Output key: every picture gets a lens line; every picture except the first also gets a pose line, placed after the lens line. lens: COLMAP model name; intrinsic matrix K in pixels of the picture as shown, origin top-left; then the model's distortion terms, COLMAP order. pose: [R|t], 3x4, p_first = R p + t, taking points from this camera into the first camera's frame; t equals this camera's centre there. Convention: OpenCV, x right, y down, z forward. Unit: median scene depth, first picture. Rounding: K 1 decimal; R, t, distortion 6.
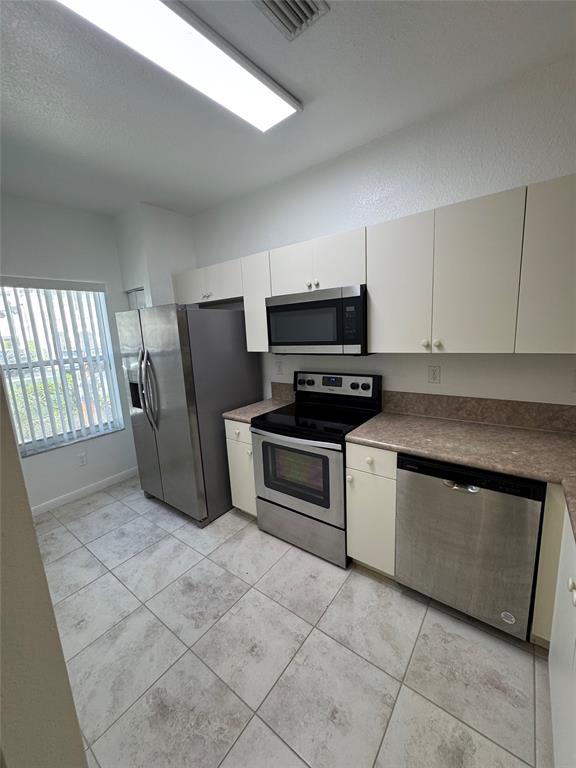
lens RADIAL K [[306.9, 0, 288.0], [0, 306.9, 384.0], [0, 0, 1]] dist [-0.000433, -0.000358]
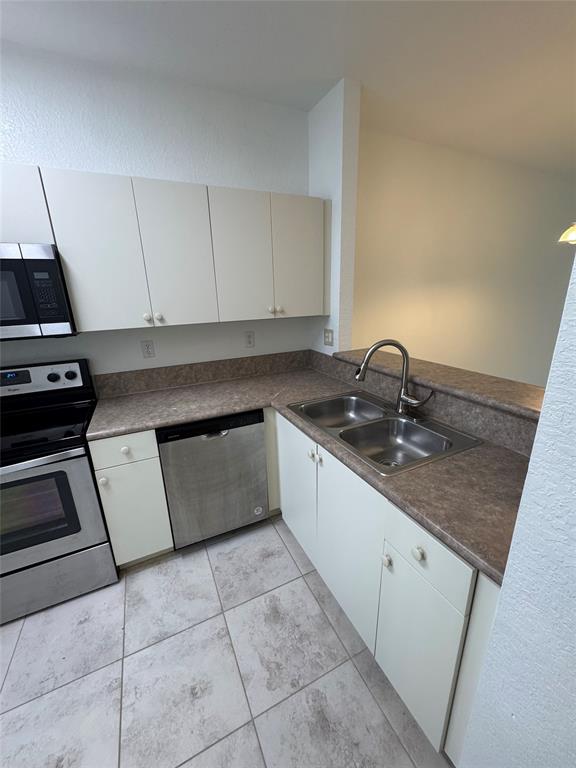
lens RADIAL K [[306.9, 0, 288.0], [0, 306.9, 384.0], [0, 0, 1]] dist [-0.000433, -0.000358]
pose [[0.453062, -0.217745, 0.864478, -0.247200], [0.163796, 0.973536, 0.159371, -0.005225], [-0.876302, 0.069393, 0.476737, 0.130713]]
